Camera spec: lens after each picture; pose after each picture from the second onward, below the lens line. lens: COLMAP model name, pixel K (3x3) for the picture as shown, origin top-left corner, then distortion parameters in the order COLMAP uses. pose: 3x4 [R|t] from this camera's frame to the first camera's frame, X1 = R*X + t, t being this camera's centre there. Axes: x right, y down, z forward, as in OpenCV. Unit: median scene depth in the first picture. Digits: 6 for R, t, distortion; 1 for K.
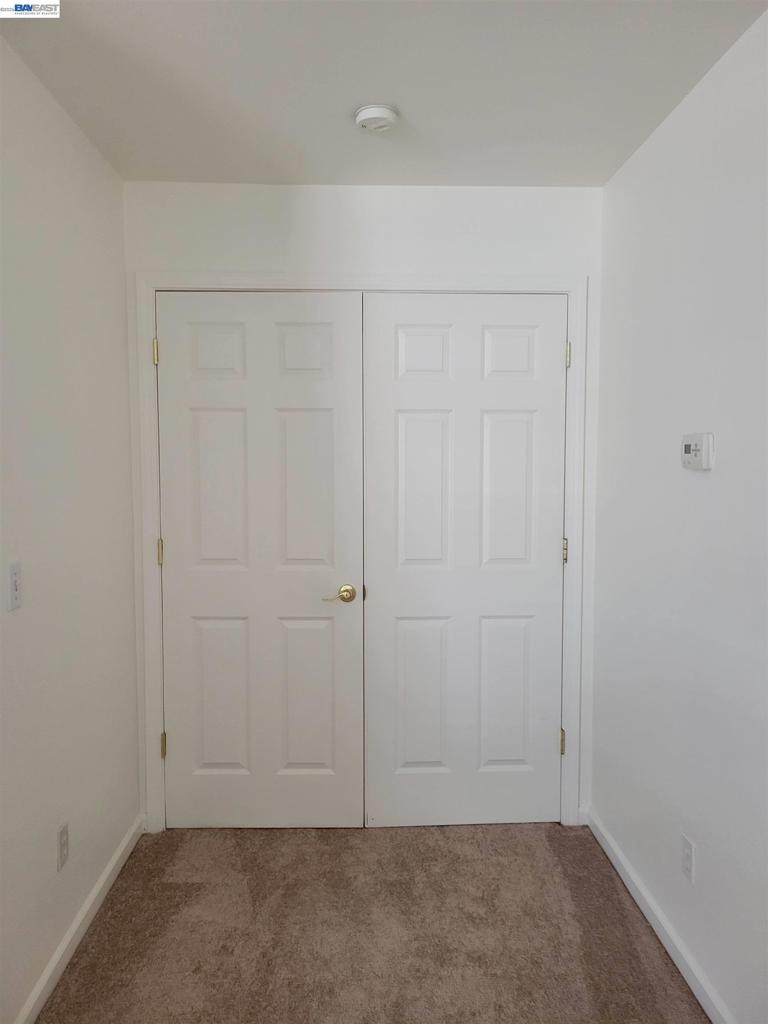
lens RADIAL K [[765.8, 0, 390.7], [0, 765.8, 509.3], [0, 0, 1]] dist [0.038309, -0.004720]
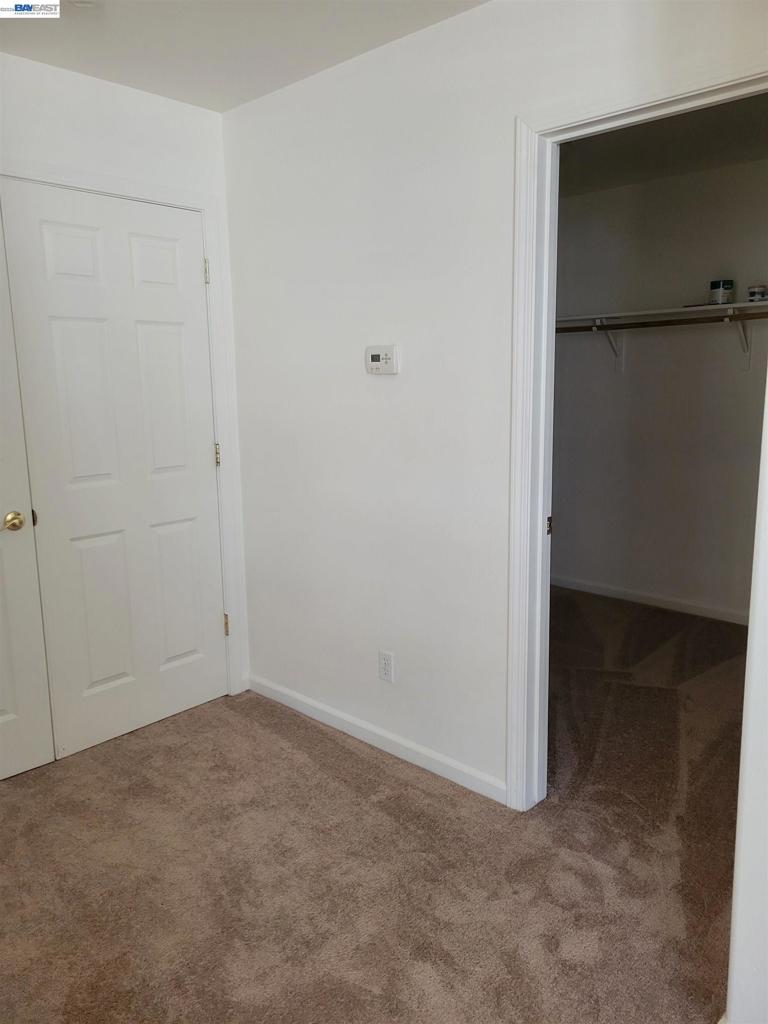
lens RADIAL K [[765.8, 0, 390.7], [0, 765.8, 509.3], [0, 0, 1]] dist [0.038309, -0.004720]
pose [[0.722512, -0.135053, 0.678039, -0.402012], [0.063598, 0.989560, 0.129333, 0.005902], [-0.688427, -0.050323, 0.723558, 0.035949]]
